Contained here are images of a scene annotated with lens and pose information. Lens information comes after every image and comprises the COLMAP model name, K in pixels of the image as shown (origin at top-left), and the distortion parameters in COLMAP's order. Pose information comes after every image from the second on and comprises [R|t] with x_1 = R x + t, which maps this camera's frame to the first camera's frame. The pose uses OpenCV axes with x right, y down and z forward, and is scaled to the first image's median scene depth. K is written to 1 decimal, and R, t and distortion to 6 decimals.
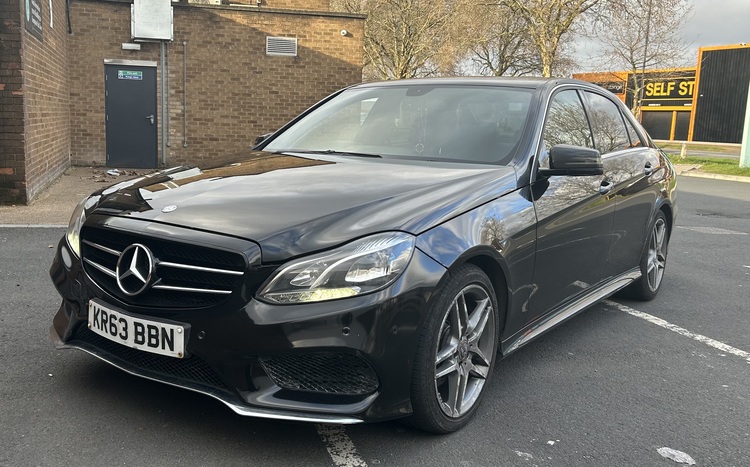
lens RADIAL K [[697.6, 0, 373.9], [0, 697.6, 231.0], [0, 0, 1]] dist [0.034014, -0.000284]
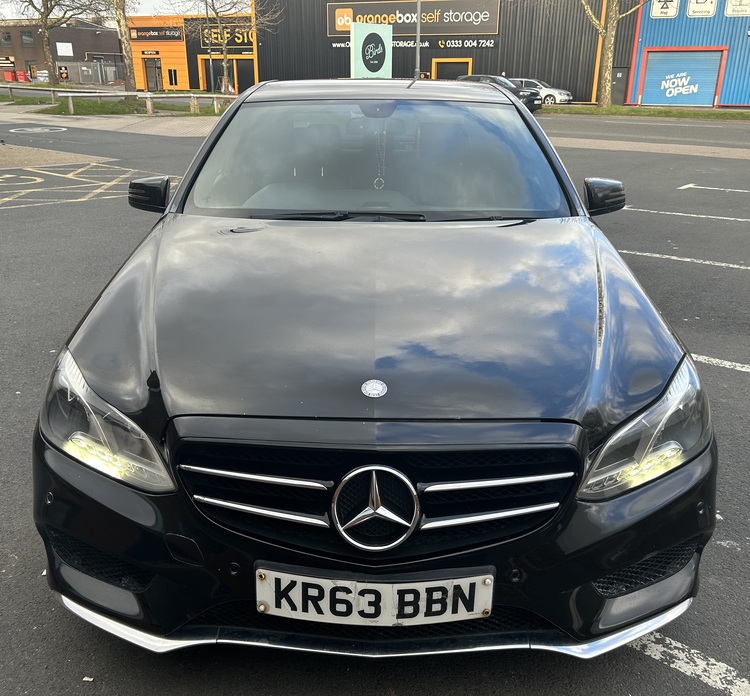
lens RADIAL K [[691.7, 0, 377.5], [0, 691.7, 349.0], [0, 0, 1]] dist [-0.005037, 0.000000]
pose [[0.832538, -0.215529, 0.510321, -0.616604], [0.094853, 0.963067, 0.252000, -0.223232], [-0.545787, -0.161394, 0.822234, 0.551156]]
